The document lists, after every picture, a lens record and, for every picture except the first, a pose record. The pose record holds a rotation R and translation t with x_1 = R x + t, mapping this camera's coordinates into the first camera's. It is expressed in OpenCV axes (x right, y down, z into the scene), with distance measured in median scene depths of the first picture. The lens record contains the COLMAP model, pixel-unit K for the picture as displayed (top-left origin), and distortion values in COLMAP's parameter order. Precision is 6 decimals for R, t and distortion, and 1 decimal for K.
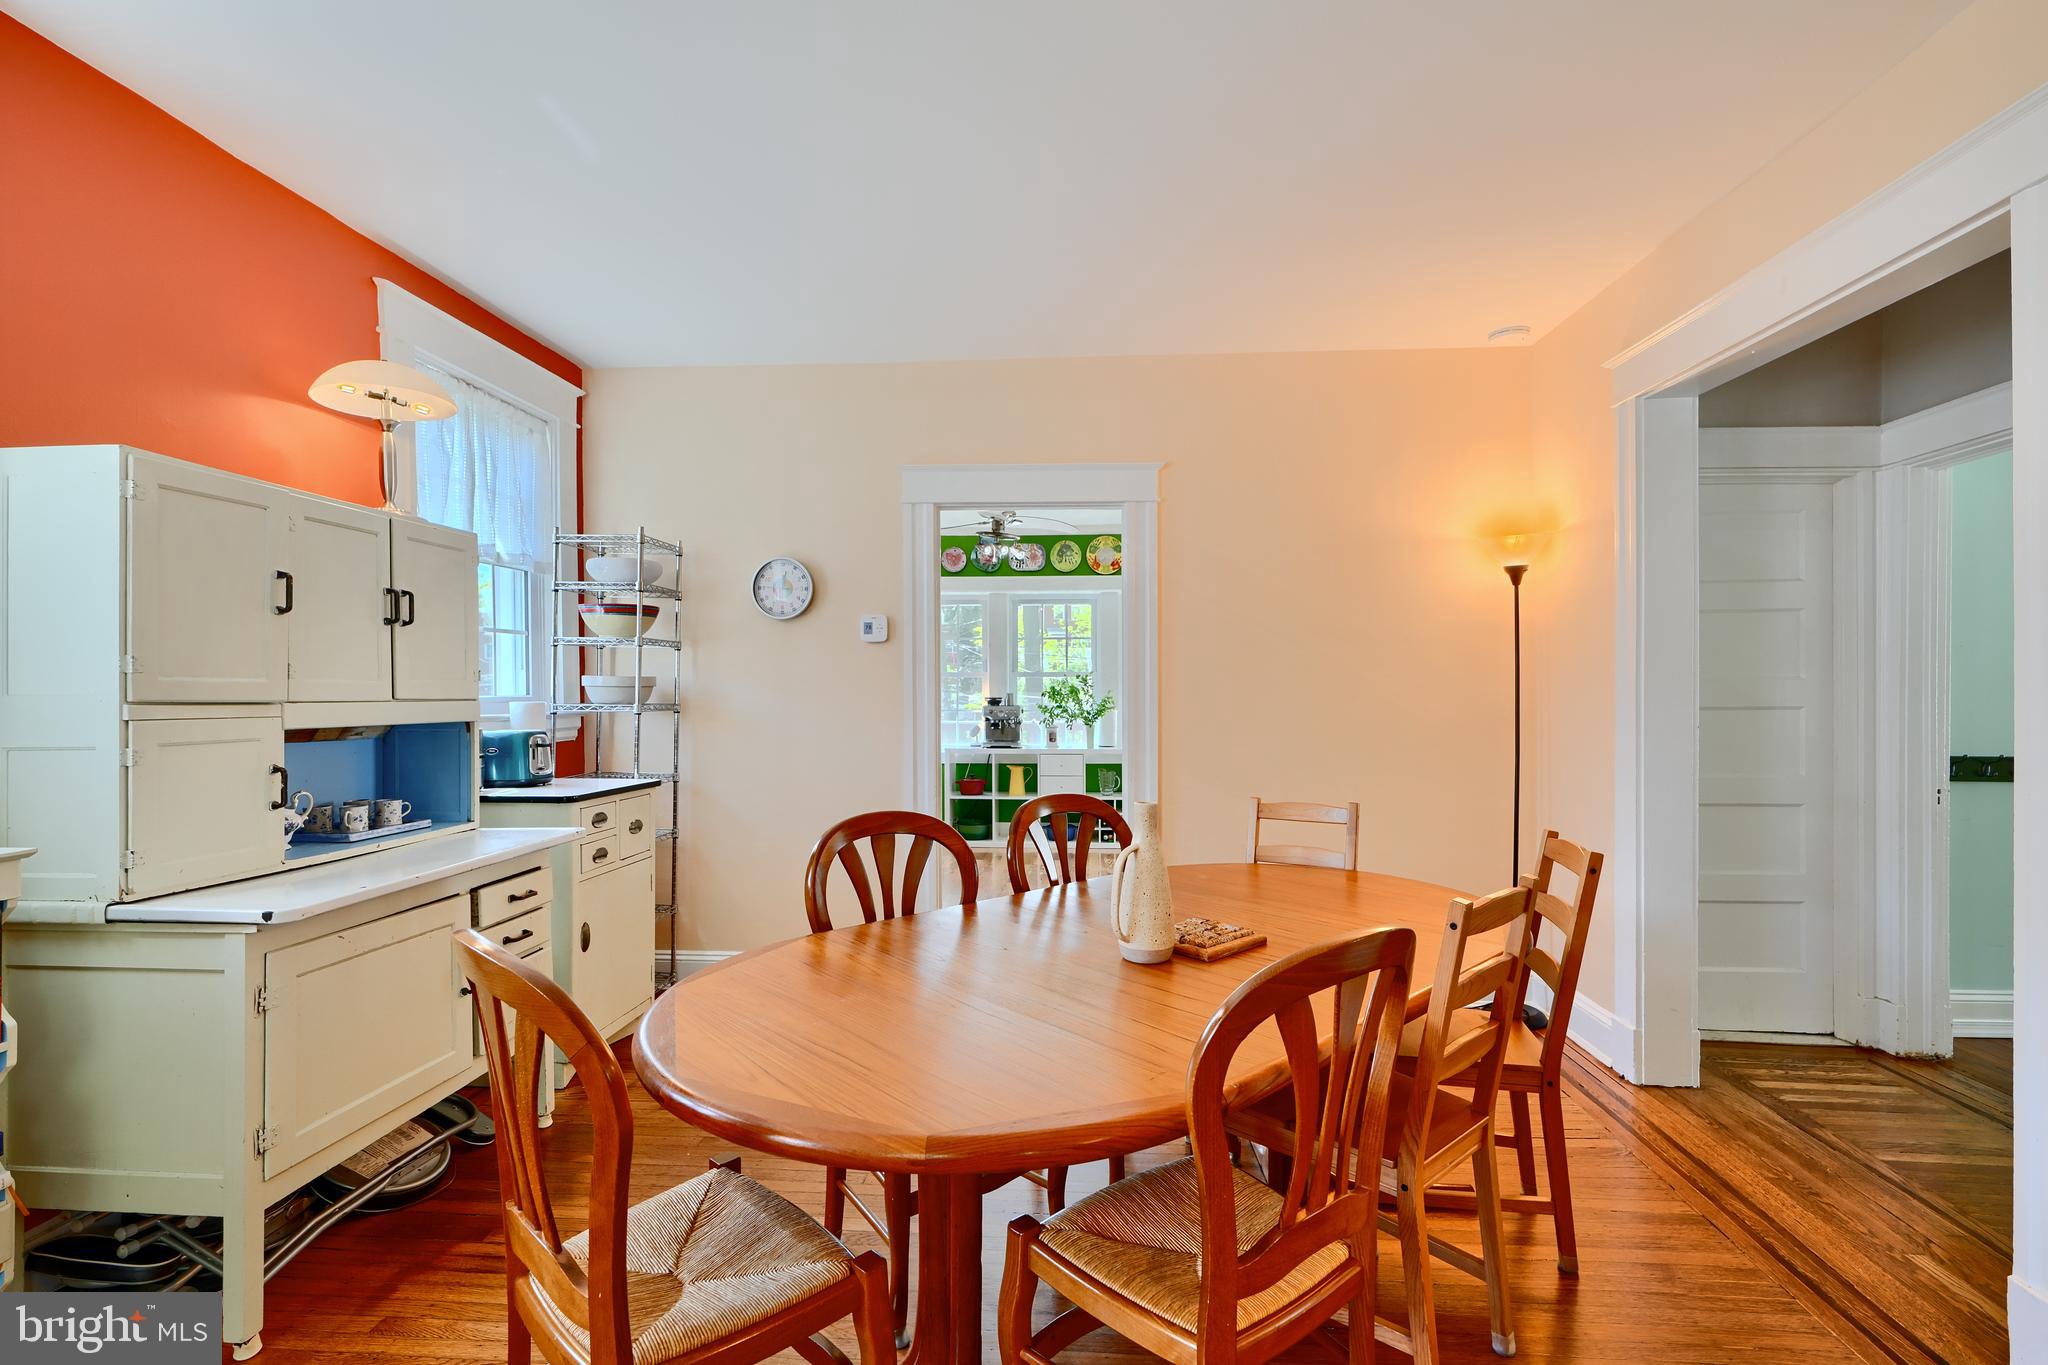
lens RADIAL K [[935.0, 0, 1025.9], [0, 935.0, 693.6], [0, 0, 1]] dist [-0.002460, 0.000077]
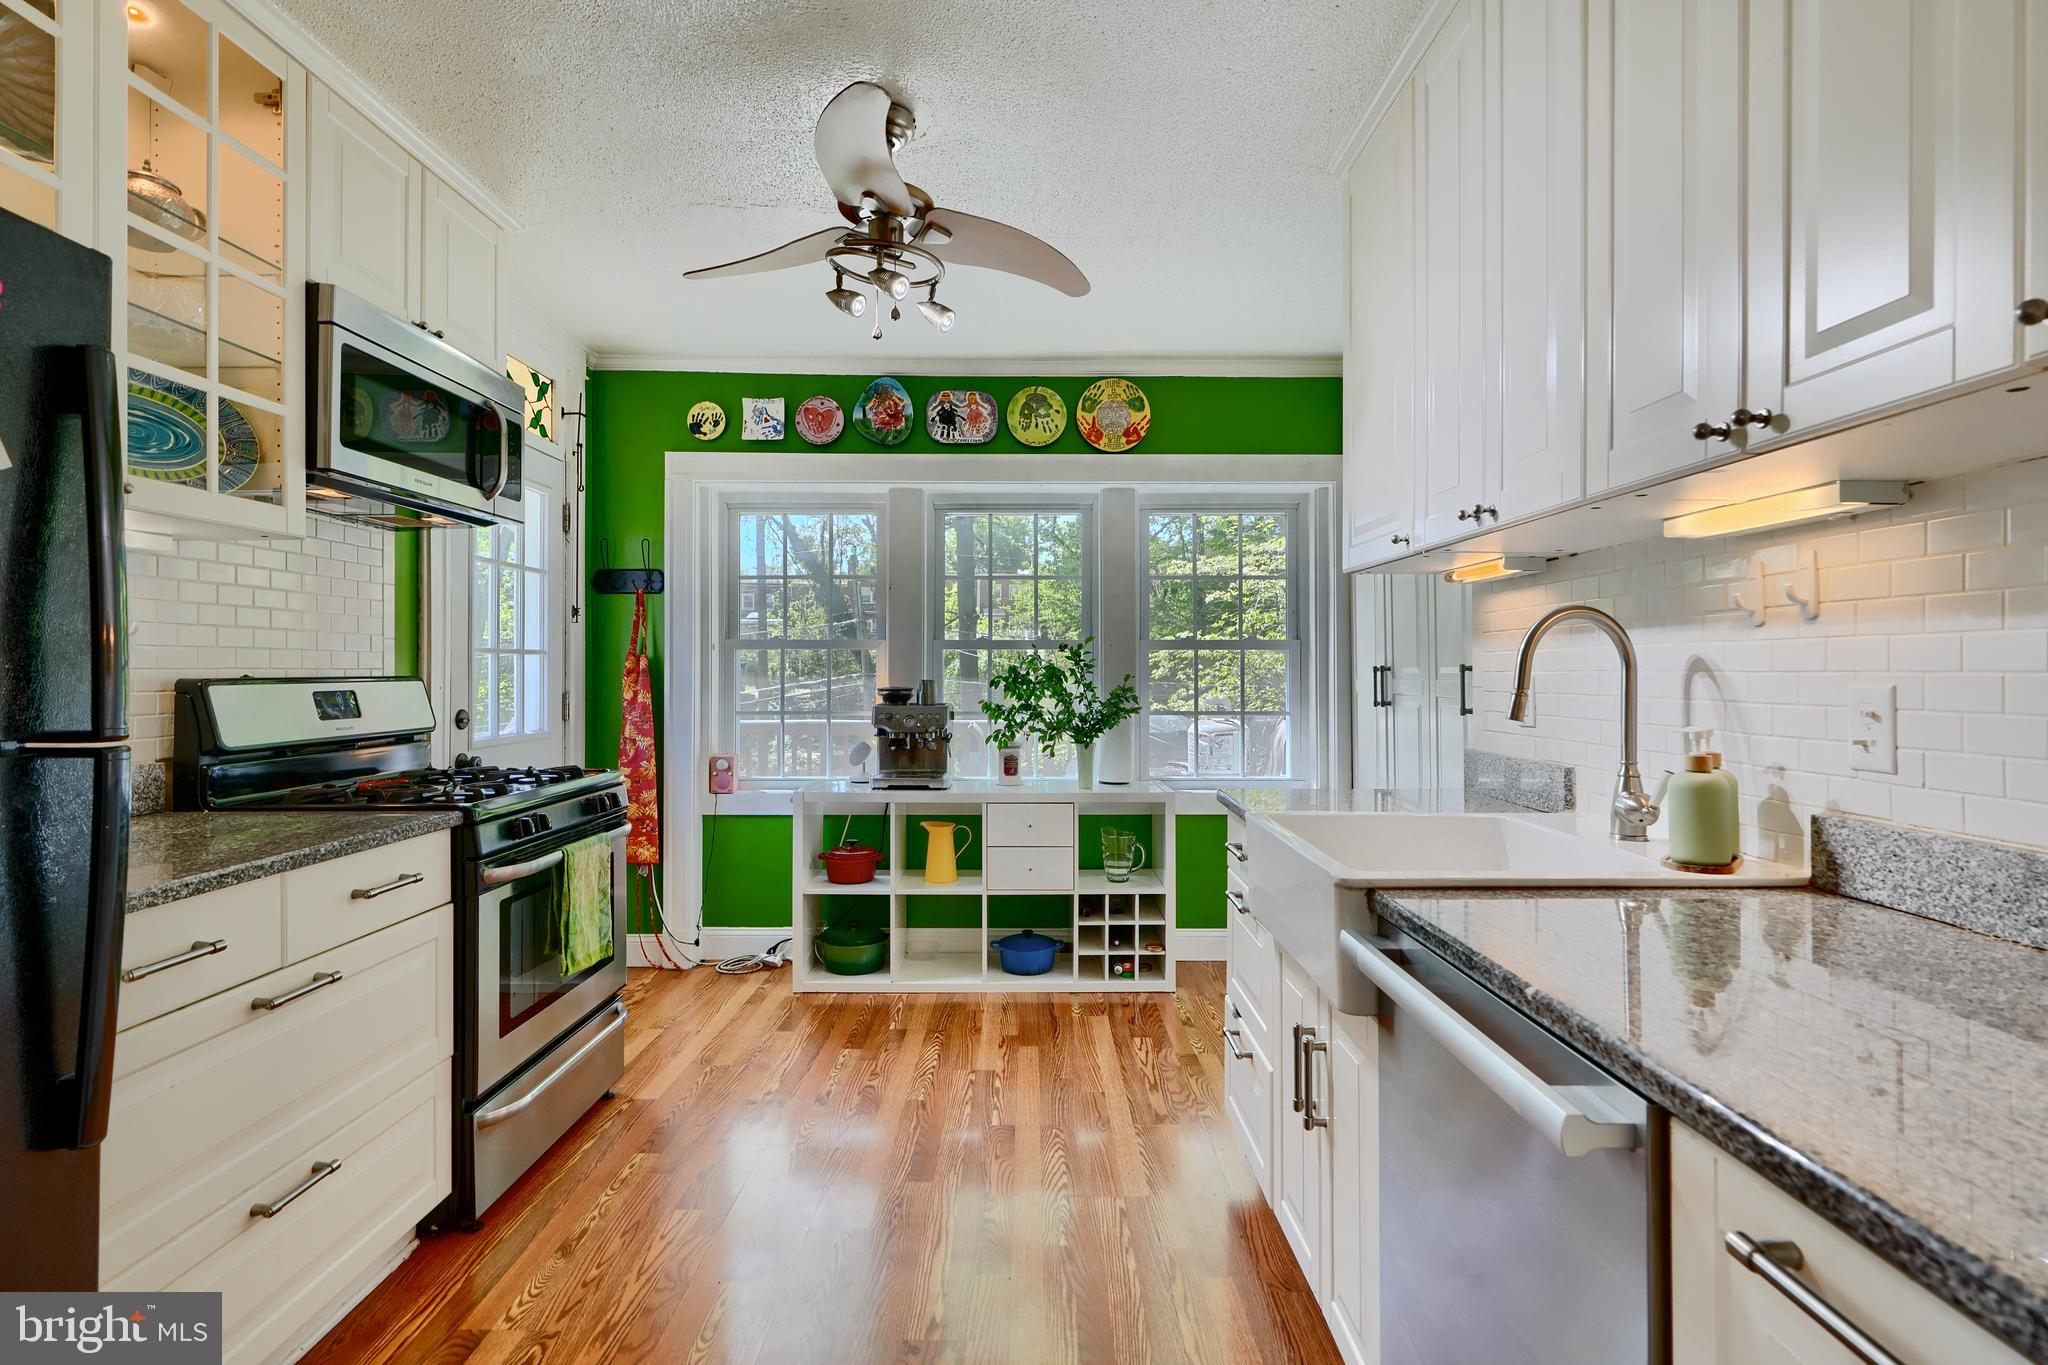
lens RADIAL K [[935.0, 0, 1030.6], [0, 935.0, 668.2], [0, 0, 1]] dist [-0.002460, 0.000077]
pose [[0.996452, 0.004408, 0.084049, -0.004021], [-0.004508, 0.999989, 0.001001, -0.007506], [-0.084043, -0.001376, 0.996461, 0.488474]]
